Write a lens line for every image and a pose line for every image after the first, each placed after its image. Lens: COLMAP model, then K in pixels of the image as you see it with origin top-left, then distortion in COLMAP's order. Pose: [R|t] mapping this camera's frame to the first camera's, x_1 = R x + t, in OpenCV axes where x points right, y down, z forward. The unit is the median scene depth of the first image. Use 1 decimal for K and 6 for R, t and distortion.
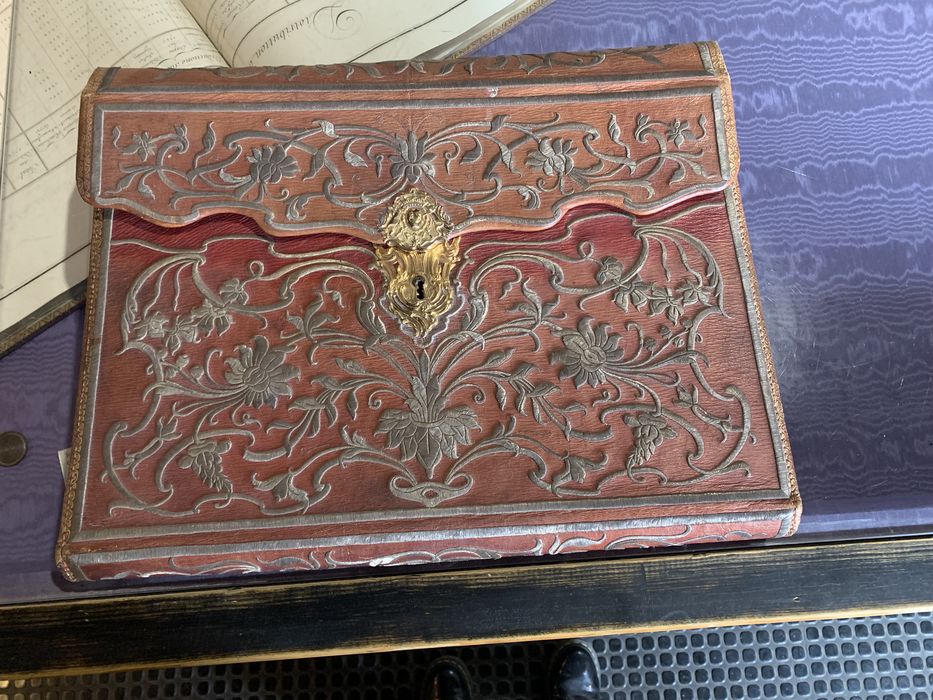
lens RADIAL K [[814.7, 0, 466.1], [0, 814.7, 350.2], [0, 0, 1]] dist [-0.044370, -0.007189]
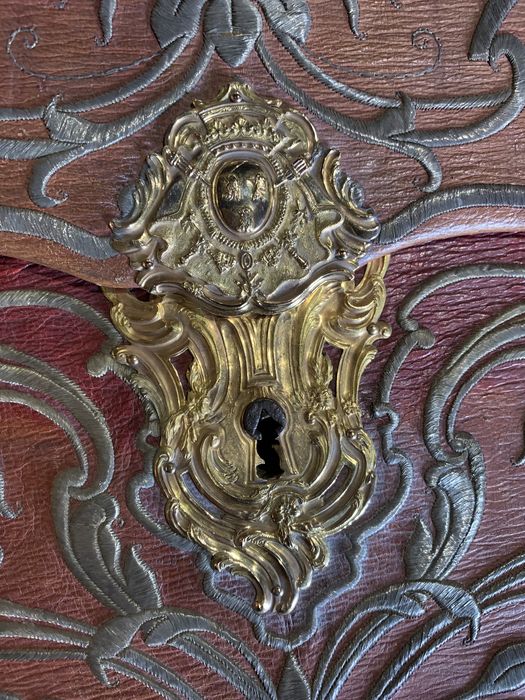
lens RADIAL K [[611.2, 0, 263.3], [0, 611.2, 349.2], [0, 0, 1]] dist [-0.044370, -0.007189]
pose [[0.995932, -0.024921, 0.086595, -0.076337], [0.003854, 0.971898, 0.235371, -0.161089], [-0.090027, -0.234080, 0.968040, 0.784105]]
